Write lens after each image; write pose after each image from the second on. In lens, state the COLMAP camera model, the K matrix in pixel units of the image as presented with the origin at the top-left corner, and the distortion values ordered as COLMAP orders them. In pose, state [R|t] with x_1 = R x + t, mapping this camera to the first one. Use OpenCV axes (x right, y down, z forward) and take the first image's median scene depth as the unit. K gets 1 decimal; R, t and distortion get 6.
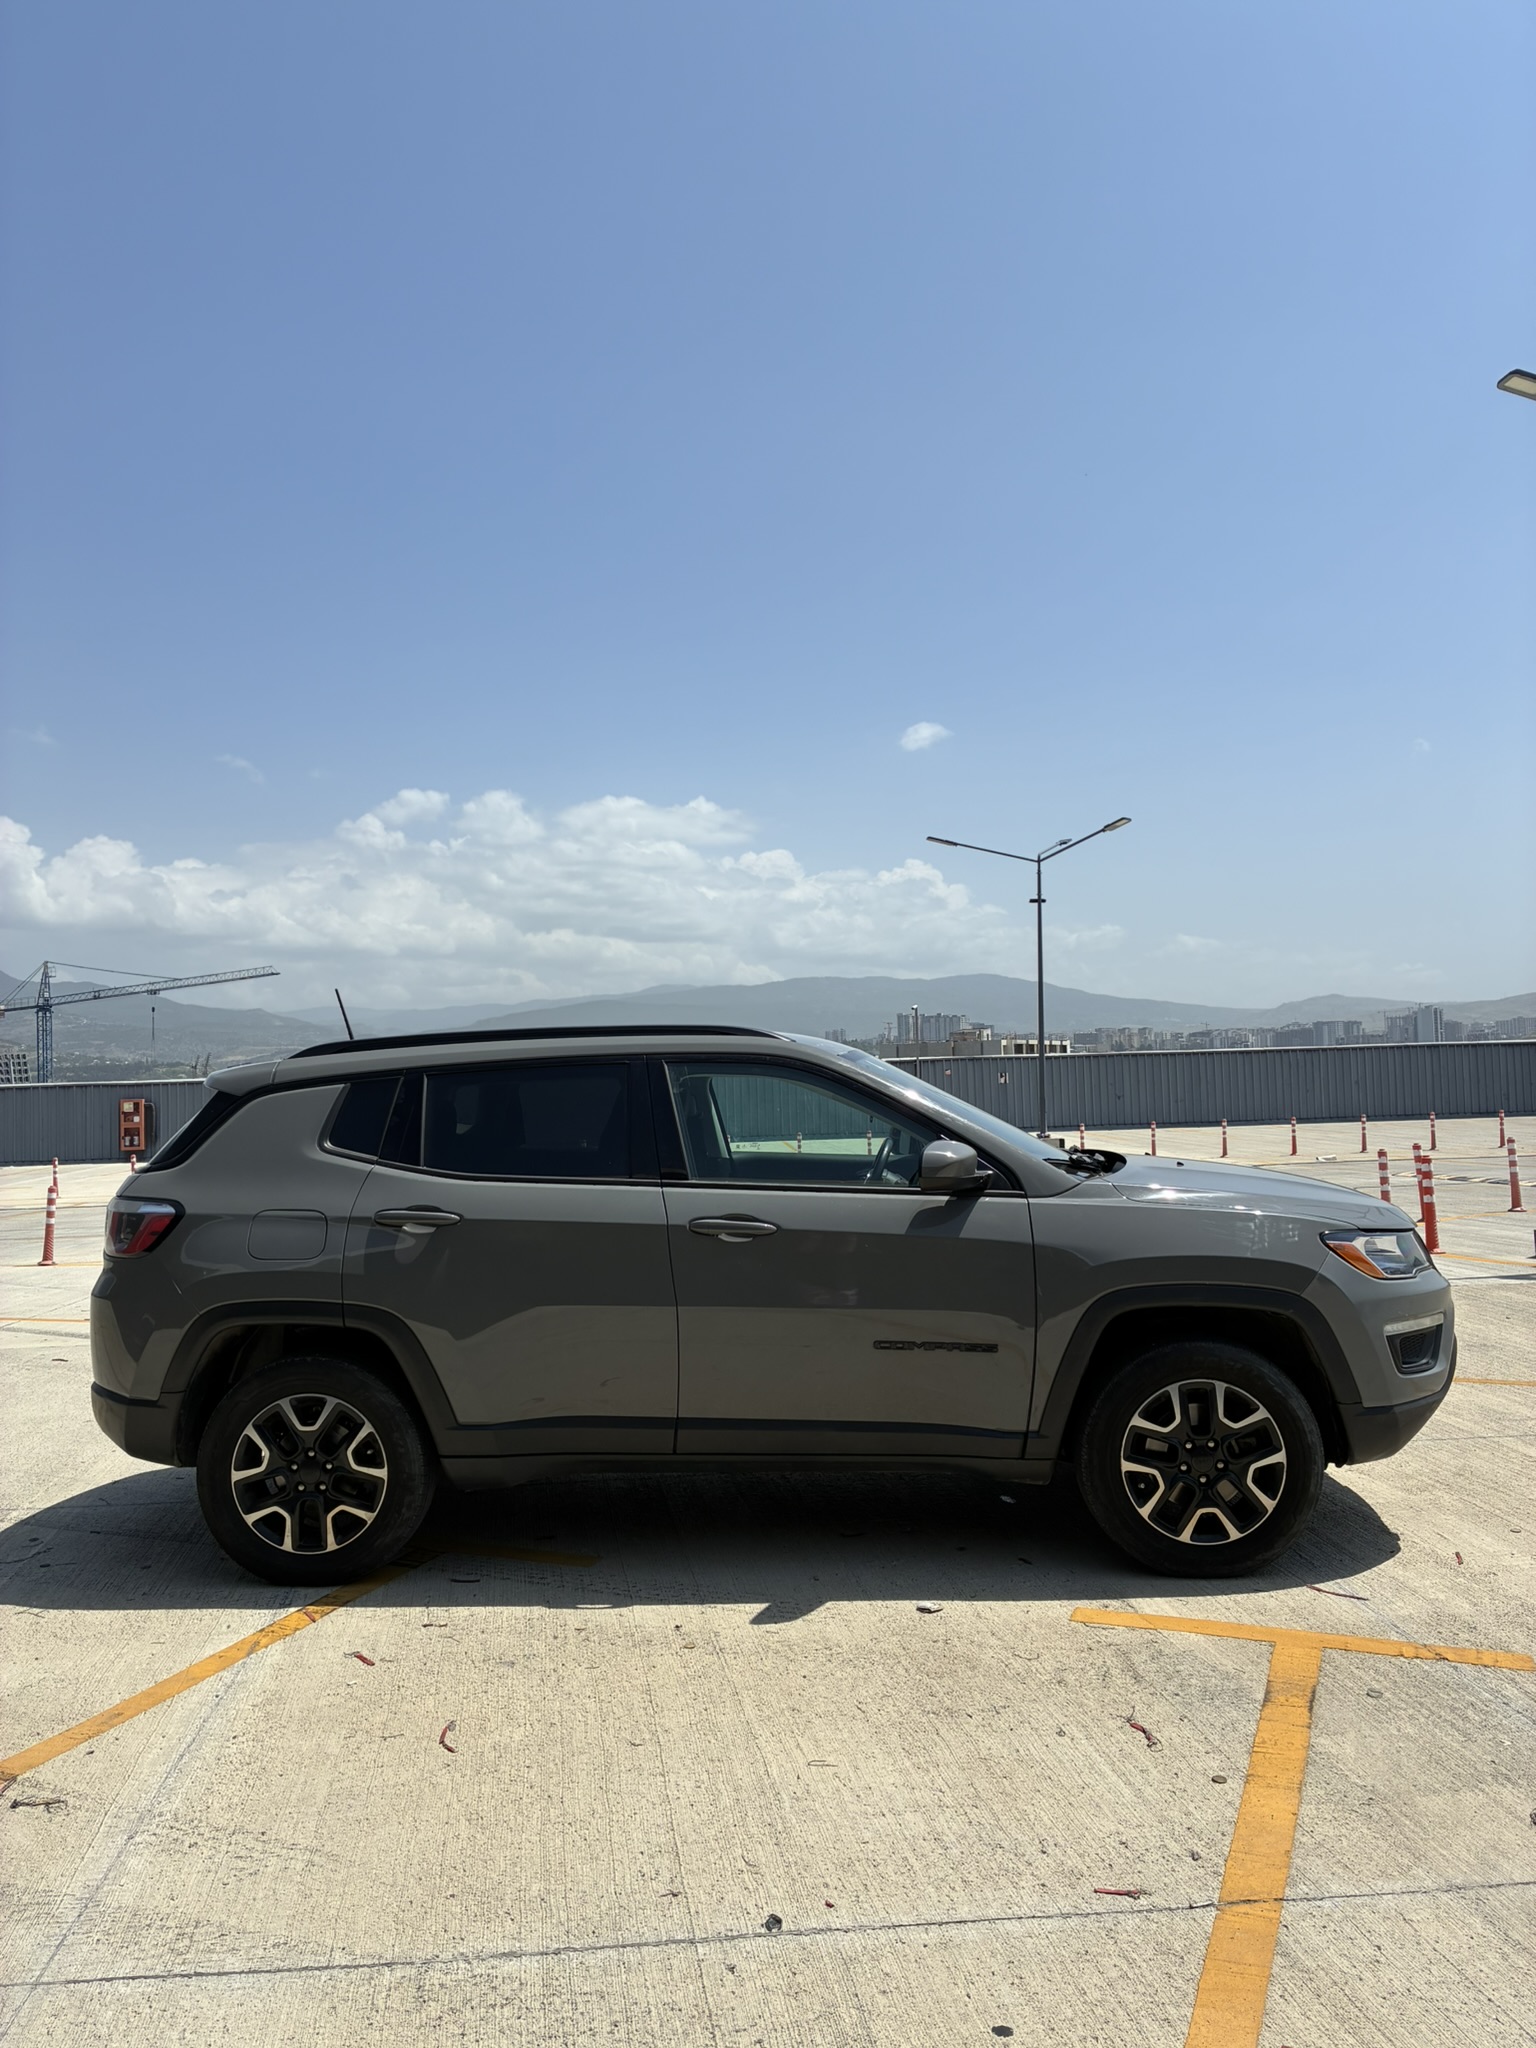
lens RADIAL K [[1573.6, 0, 770.3], [0, 1573.6, 1015.1], [0, 0, 1]] dist [0.015019, -0.011206]
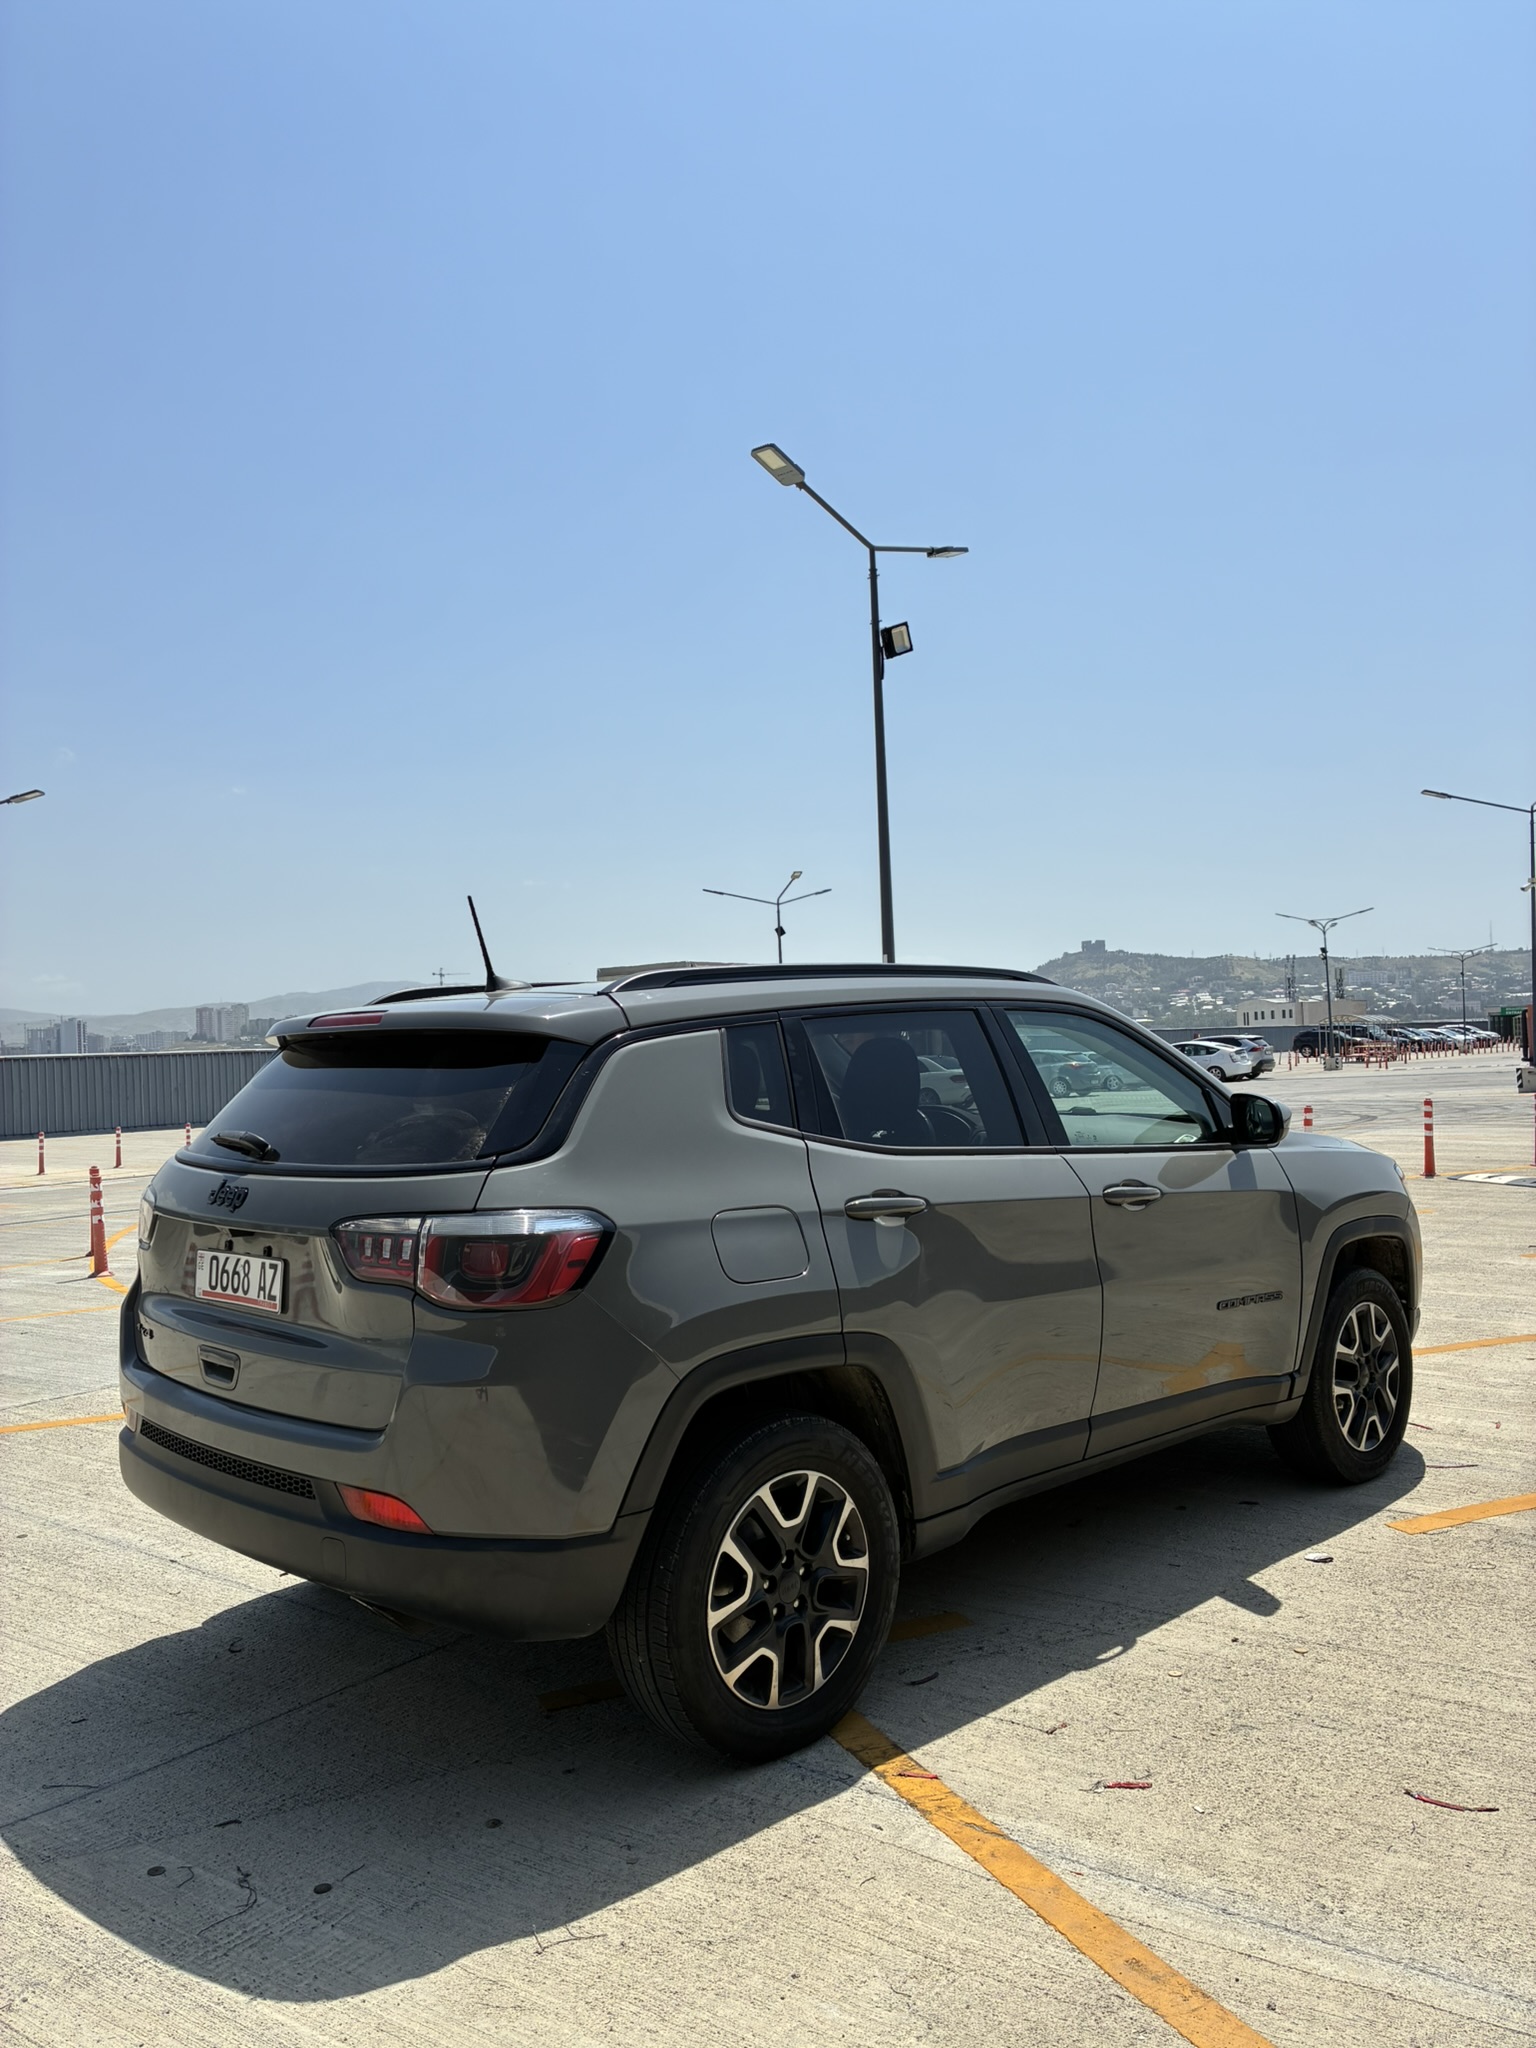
lens RADIAL K [[1573.6, 0, 754.0], [0, 1573.6, 1027.5], [0, 0, 1]] dist [0.015019, -0.011206]
pose [[0.682785, 0.014632, 0.730472, -0.809003], [-0.013931, 0.999878, -0.007007, 0.050671], [-0.730486, -0.005392, 0.682906, 0.541214]]
